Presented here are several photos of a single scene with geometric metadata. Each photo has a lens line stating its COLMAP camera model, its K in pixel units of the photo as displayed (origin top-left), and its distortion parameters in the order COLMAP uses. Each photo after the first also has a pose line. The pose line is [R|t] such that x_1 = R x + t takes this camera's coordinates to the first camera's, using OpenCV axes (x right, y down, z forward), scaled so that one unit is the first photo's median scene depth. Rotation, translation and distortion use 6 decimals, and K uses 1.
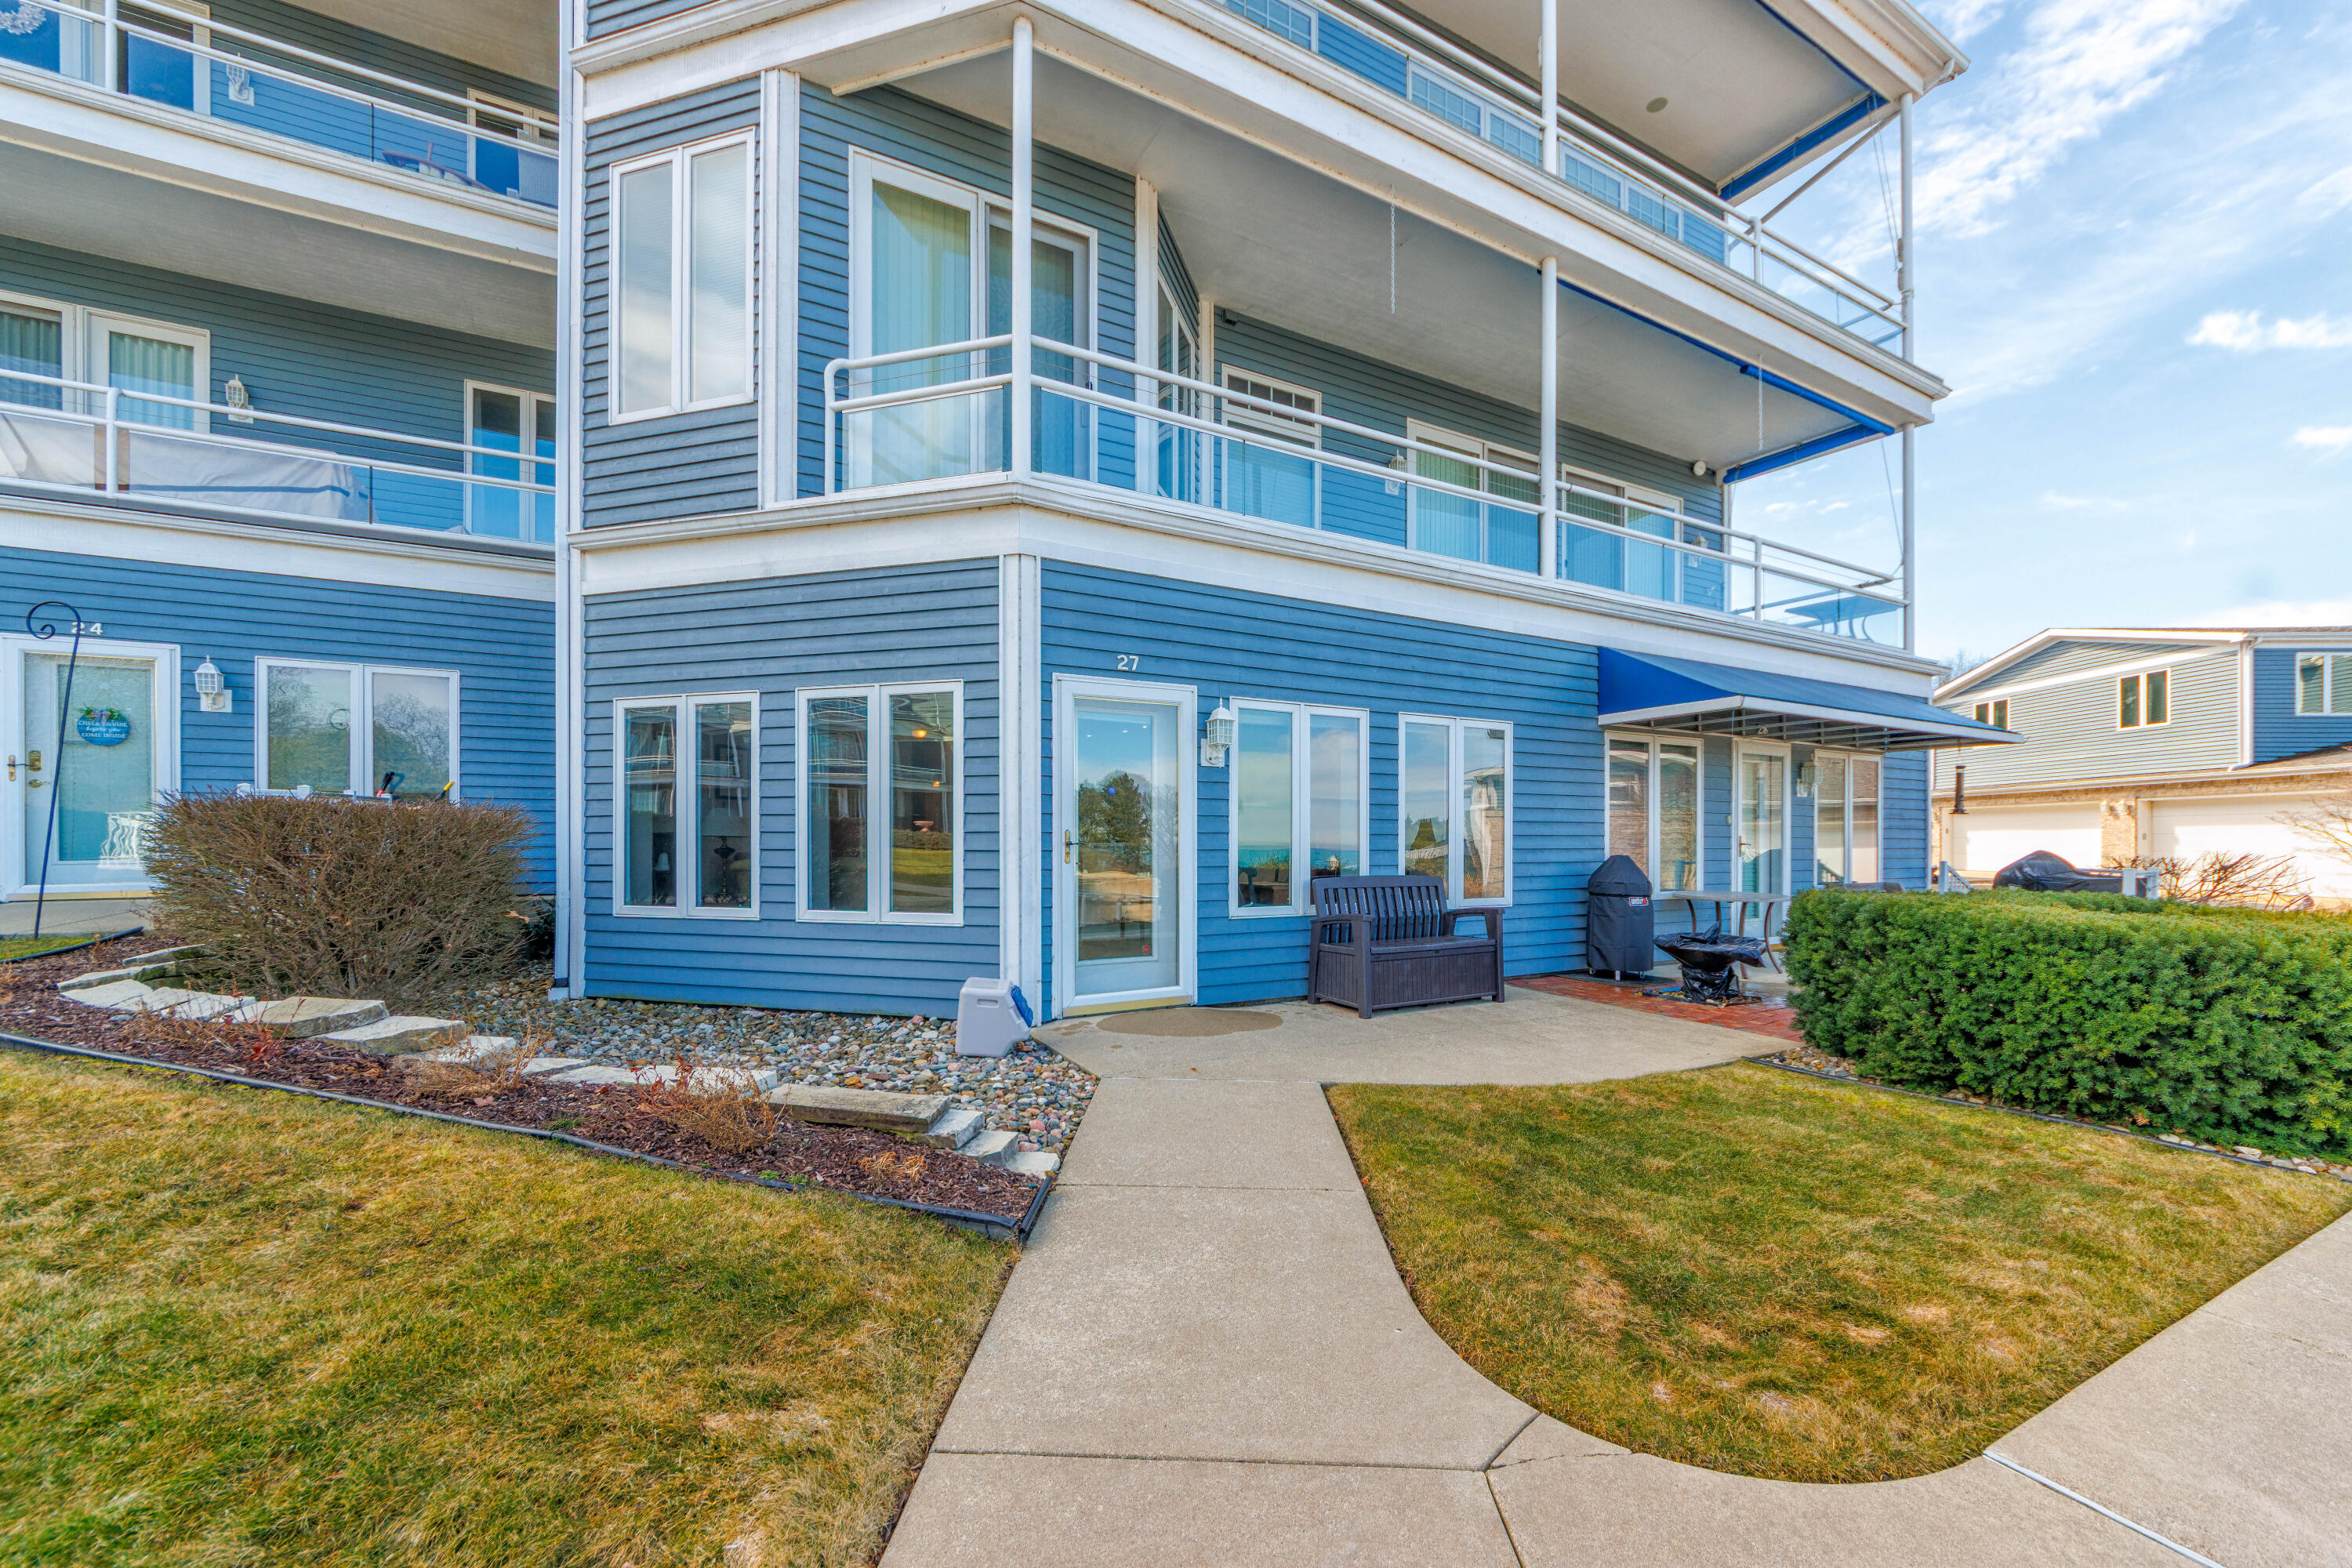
lens RADIAL K [[906.5, 0, 1076.0], [0, 906.5, 815.8], [0, 0, 1]] dist [-0.003707, -0.000541]
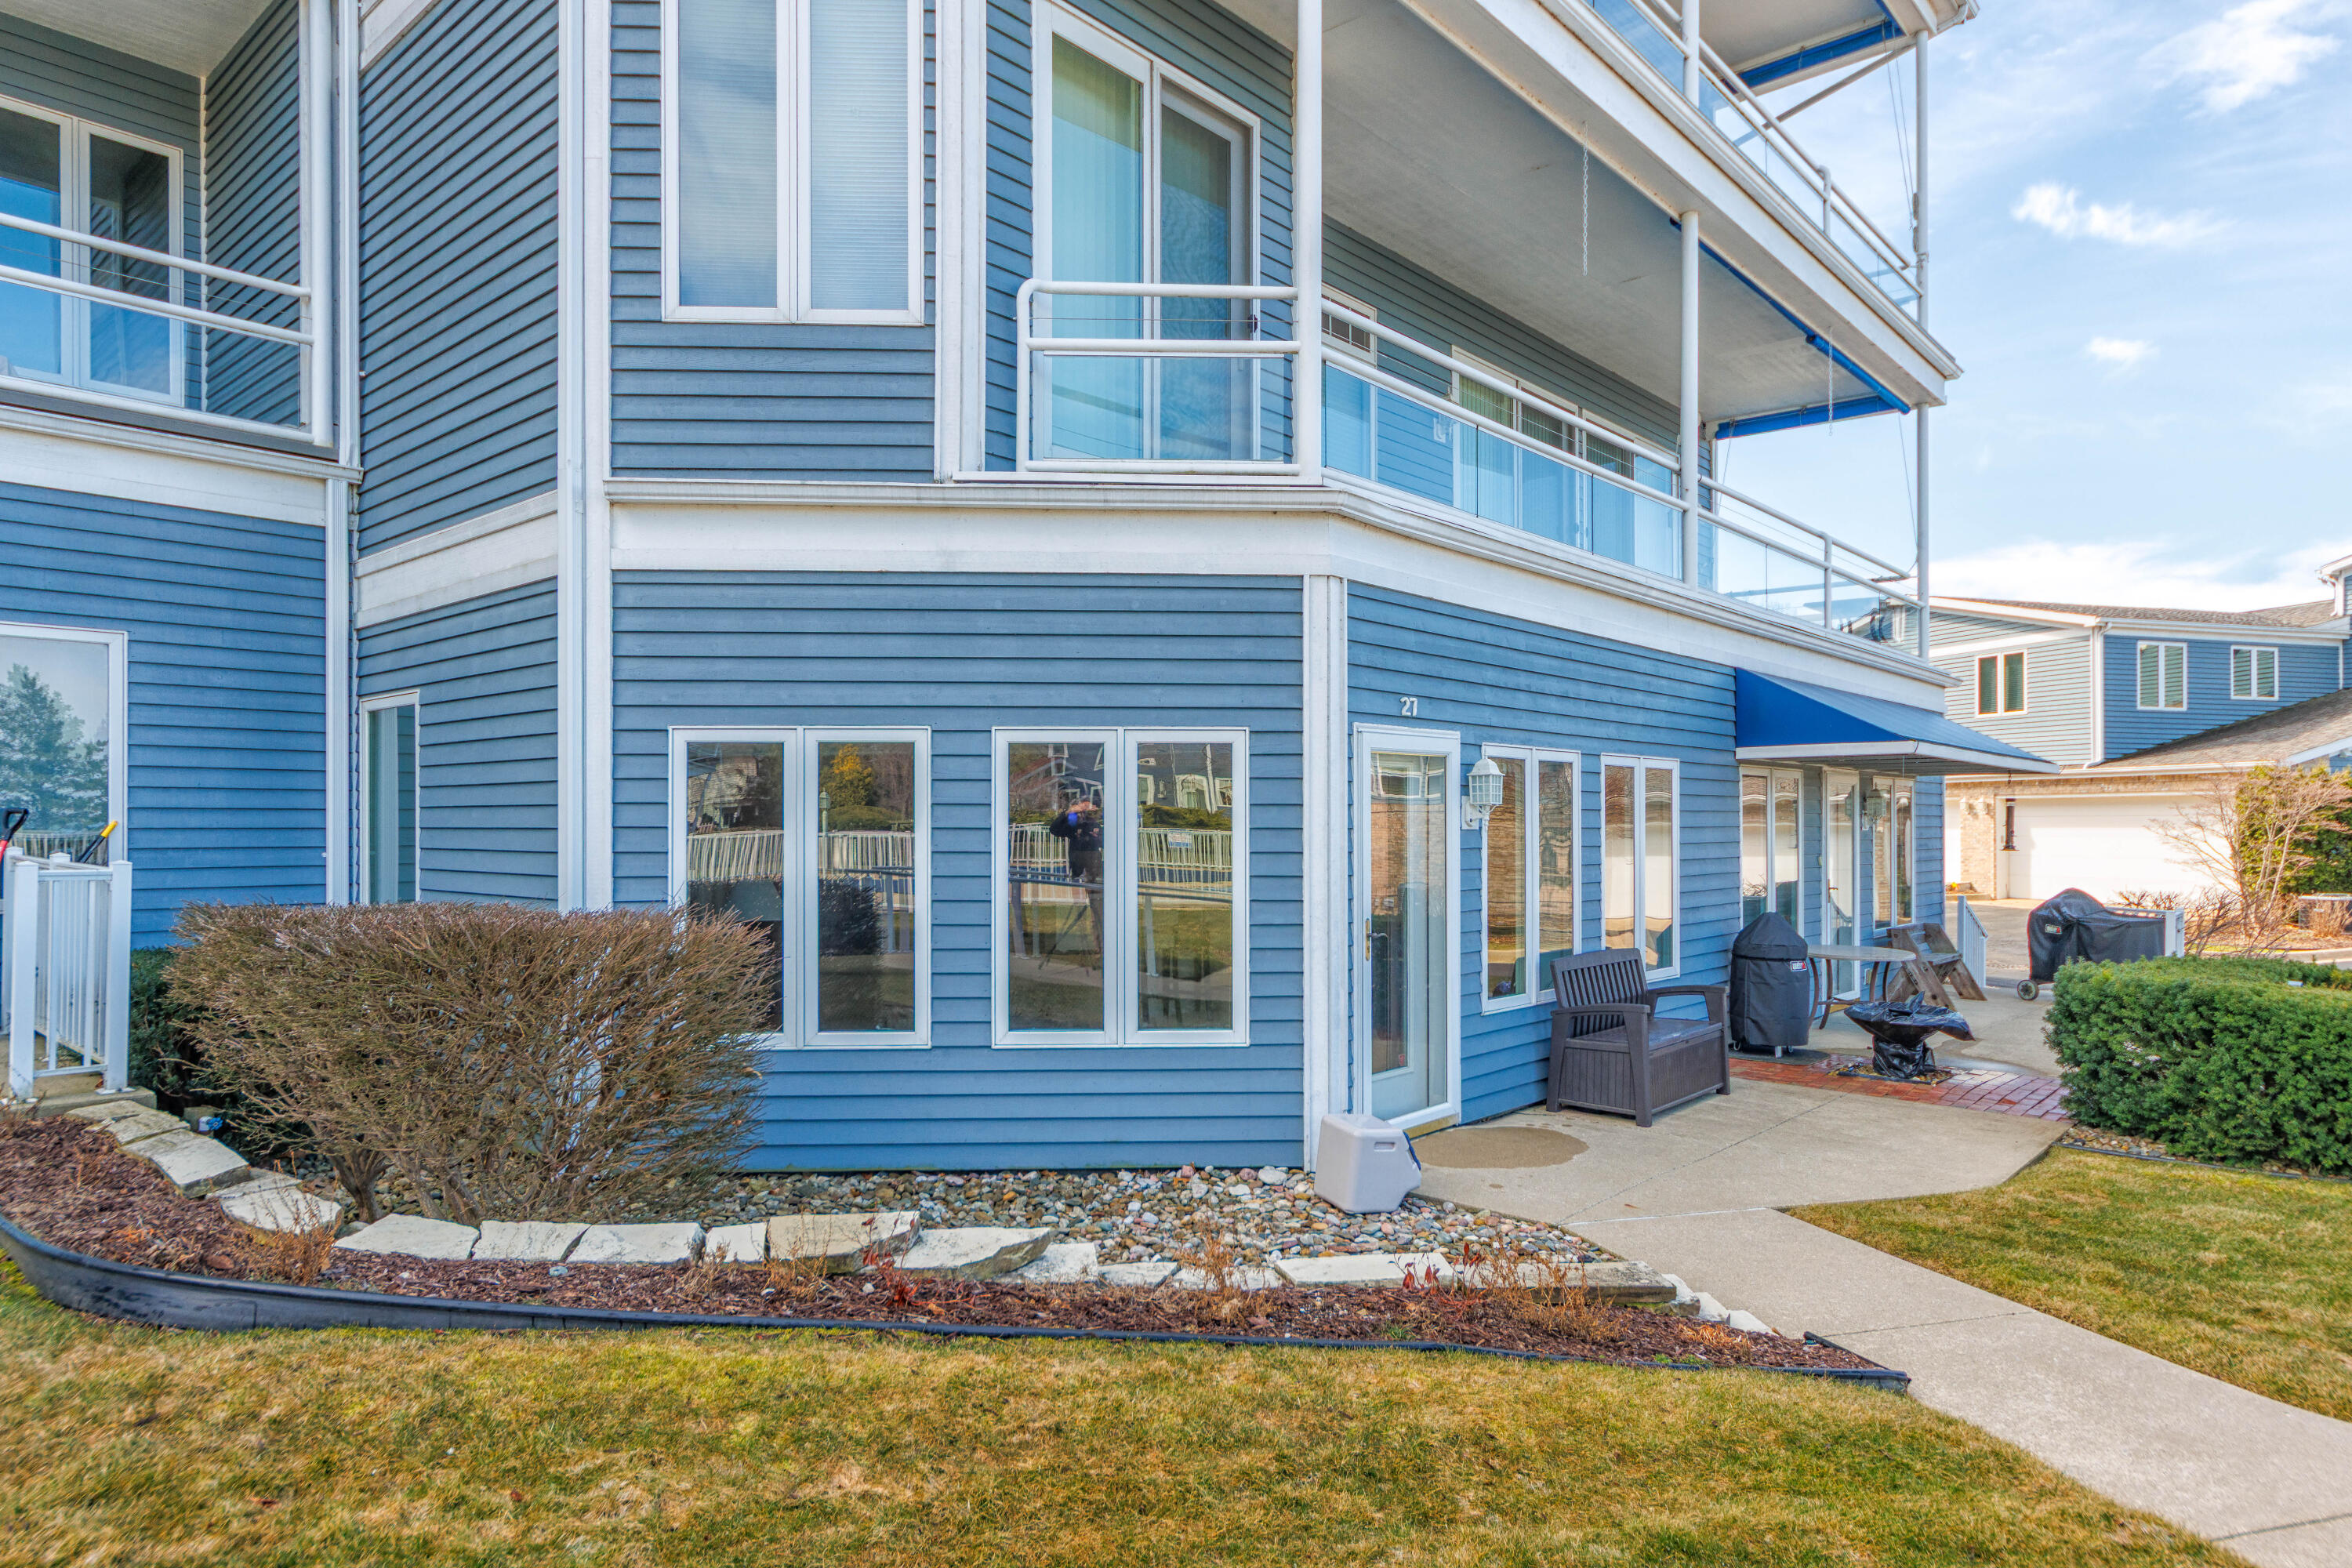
lens RADIAL K [[1344.5, 0, 1191.0], [0, 1344.5, 804.6], [0, 0, 1]] dist [-0.006988, 0.010289]
pose [[0.949957, 0.005240, 0.312338, -0.453923], [-0.002084, 0.999943, -0.010438, -0.062203], [-0.312375, 0.009265, 0.949914, -0.069696]]
